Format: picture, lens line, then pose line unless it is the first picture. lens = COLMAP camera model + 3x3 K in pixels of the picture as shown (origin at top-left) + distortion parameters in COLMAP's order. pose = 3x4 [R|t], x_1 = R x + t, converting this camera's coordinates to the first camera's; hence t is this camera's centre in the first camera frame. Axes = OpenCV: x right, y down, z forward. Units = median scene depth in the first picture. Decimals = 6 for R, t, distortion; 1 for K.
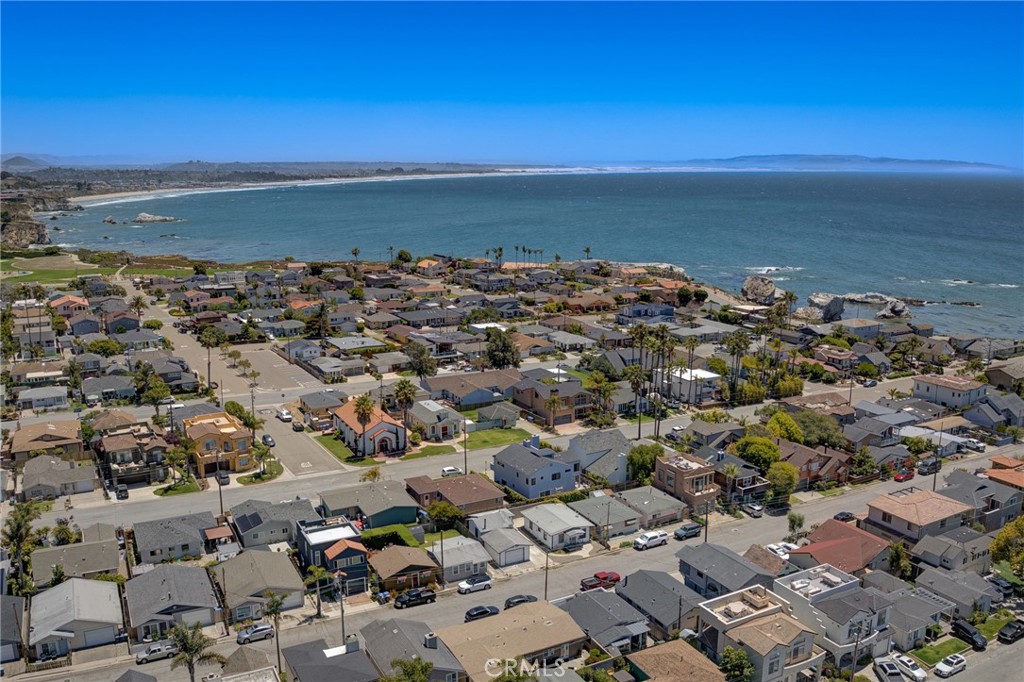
lens RADIAL K [[850.3, 0, 518.9], [0, 850.3, 335.6], [0, 0, 1]] dist [-0.092748, -0.034787]
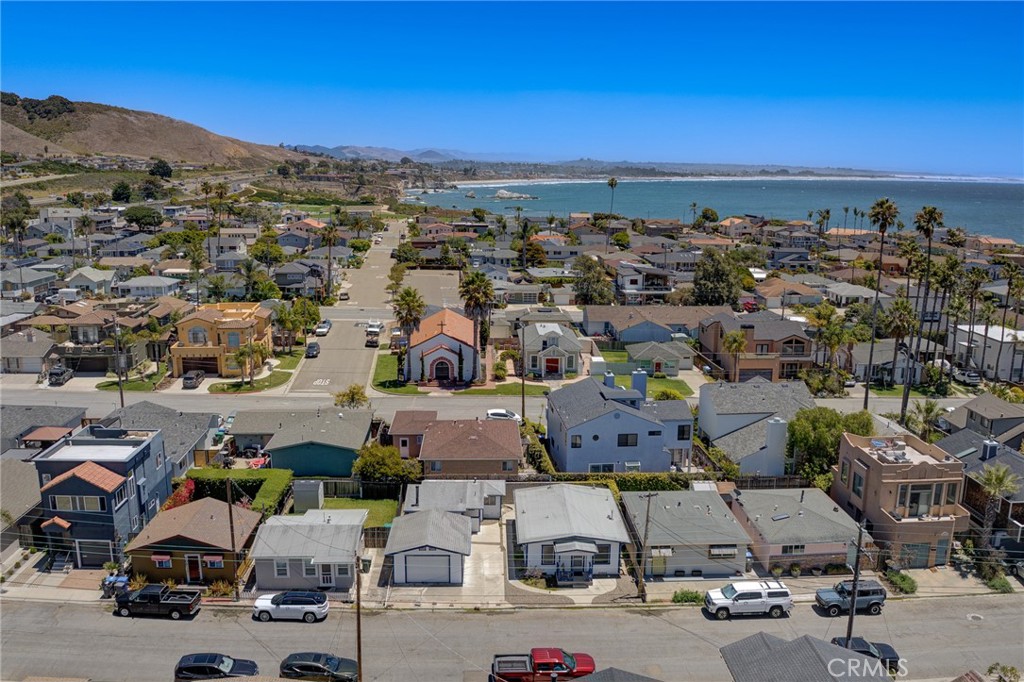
lens RADIAL K [[850.3, 0, 517.4], [0, 850.3, 333.3], [0, 0, 1]] dist [-0.092748, -0.034787]
pose [[0.901699, 0.091771, -0.422512, 0.177421], [-0.094755, 0.995402, 0.013984, 0.091235], [0.421853, 0.027425, 0.906249, 0.456166]]
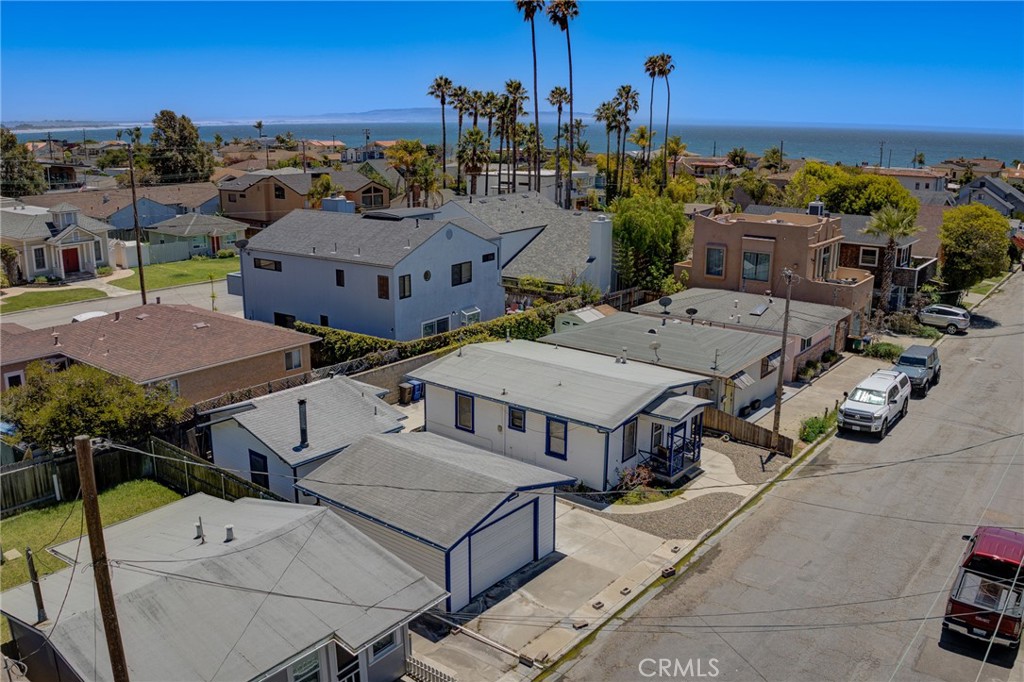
lens RADIAL K [[850.3, 0, 518.8], [0, 850.3, 334.8], [0, 0, 1]] dist [-0.092748, -0.034787]
pose [[0.913618, -0.094443, 0.395451, -0.058401], [0.074862, 0.995093, 0.064697, 0.154312], [-0.399621, -0.029504, 0.916205, 0.635747]]
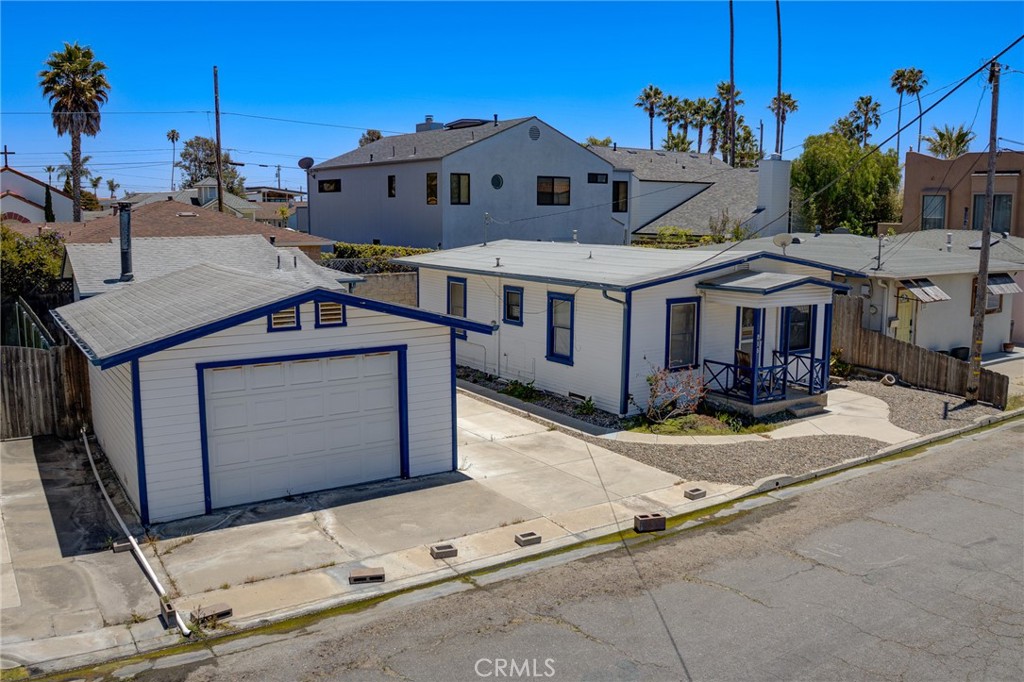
lens RADIAL K [[850.3, 0, 519.3], [0, 850.3, 334.3], [0, 0, 1]] dist [-0.092748, -0.034787]
pose [[0.993798, -0.012860, 0.110457, 0.006730], [0.018751, 0.998447, -0.052465, 0.198527], [-0.109610, 0.054211, 0.992495, 0.696514]]
